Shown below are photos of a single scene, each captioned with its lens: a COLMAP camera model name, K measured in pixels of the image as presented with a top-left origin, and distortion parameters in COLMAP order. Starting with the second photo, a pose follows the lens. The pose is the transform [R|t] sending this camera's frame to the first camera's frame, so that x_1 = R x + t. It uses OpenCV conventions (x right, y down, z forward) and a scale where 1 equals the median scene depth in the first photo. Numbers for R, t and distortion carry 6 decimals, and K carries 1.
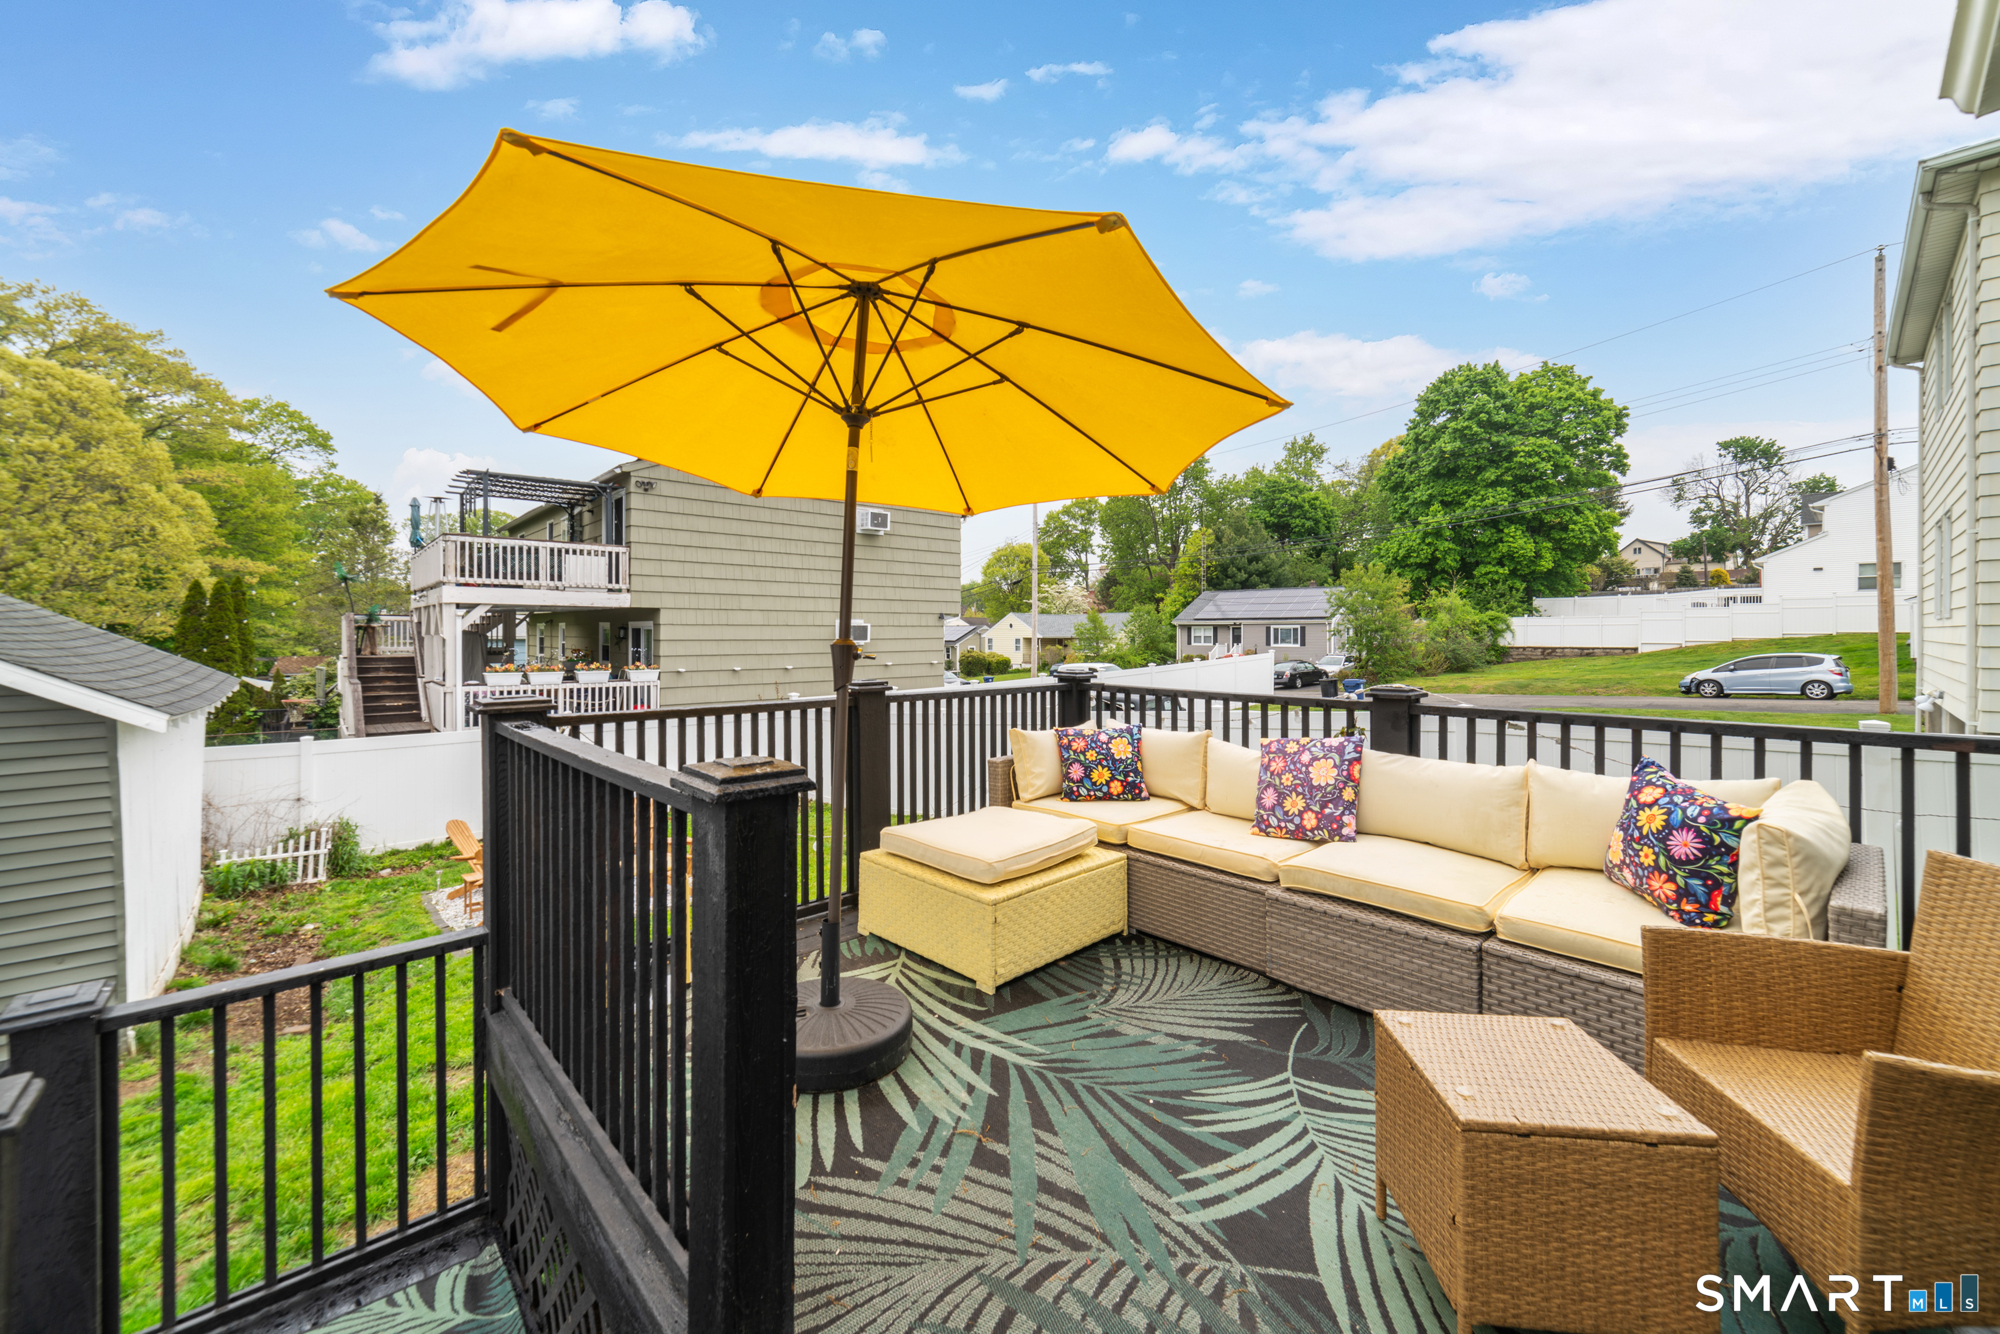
lens RADIAL K [[787.4, 0, 1007.2], [0, 787.4, 637.7], [0, 0, 1]] dist [-0.000536, 0.000300]
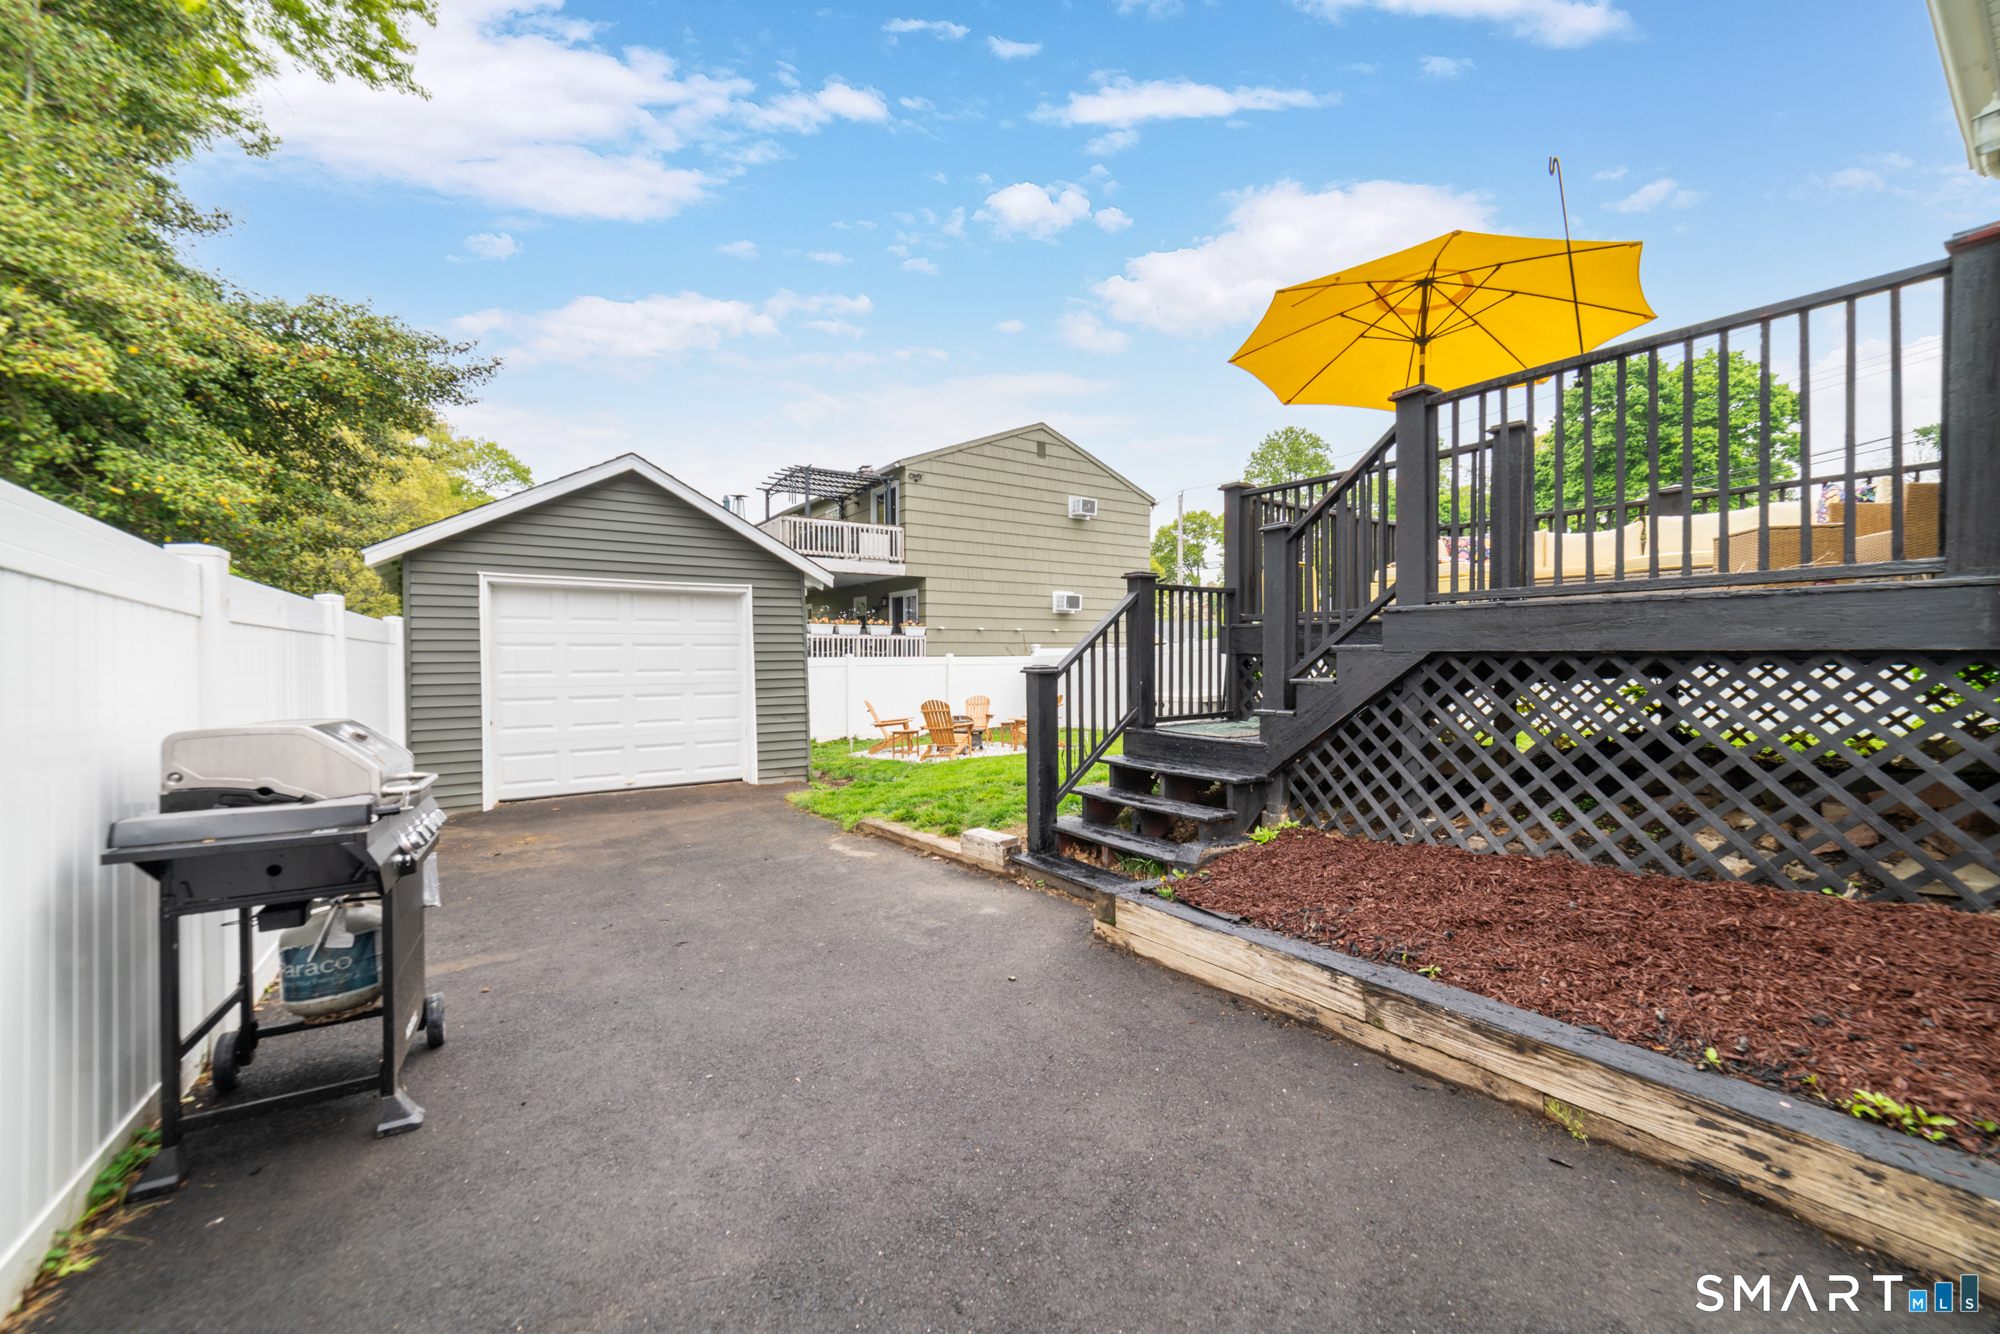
lens RADIAL K [[781.3, 0, 1004.8], [0, 781.3, 668.5], [0, 0, 1]] dist [0.000782, 0.000524]
pose [[0.992023, -0.000182, -0.126053, -0.179054], [0.001640, 0.999933, 0.011464, 0.099812], [0.126042, -0.011579, 0.991957, -0.215772]]
